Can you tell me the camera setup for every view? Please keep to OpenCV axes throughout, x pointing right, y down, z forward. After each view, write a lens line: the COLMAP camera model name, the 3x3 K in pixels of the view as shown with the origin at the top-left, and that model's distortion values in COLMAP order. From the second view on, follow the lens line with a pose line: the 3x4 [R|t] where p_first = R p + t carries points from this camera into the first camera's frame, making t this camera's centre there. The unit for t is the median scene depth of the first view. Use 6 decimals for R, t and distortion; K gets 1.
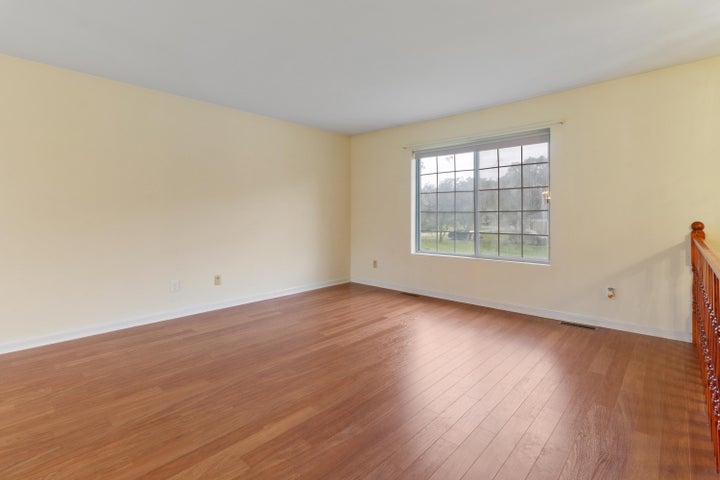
lens RADIAL K [[339.4, 0, 356.0], [0, 339.4, 225.5], [0, 0, 1]] dist [-0.001197, -0.000063]
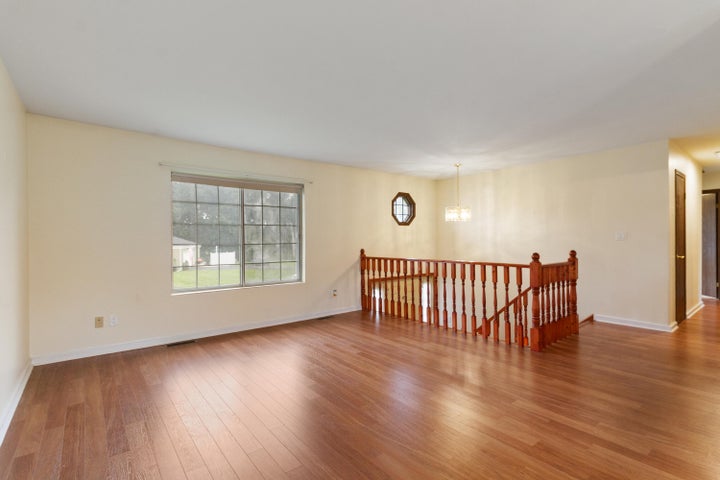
lens RADIAL K [[342.2, 0, 360.0], [0, 342.2, 240.0], [0, 0, 1]] dist [0.000760, 0.000407]
pose [[0.150885, 0.001131, 0.988551, -0.739433], [0.034631, 0.999379, -0.006429, -0.037310], [-0.987945, 0.035205, 0.150752, 0.523482]]
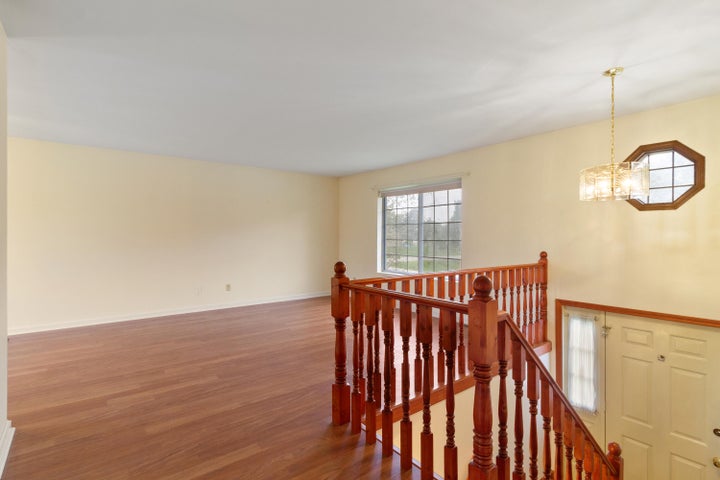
lens RADIAL K [[354.3, 0, 360.0], [0, 354.3, 240.0], [0, 0, 1]] dist [-0.002537, -0.000488]
pose [[0.986907, 0.006829, -0.161148, 0.375761], [-0.009385, 0.999842, -0.015106, -0.020915], [0.161019, 0.016421, 0.986815, -0.380685]]
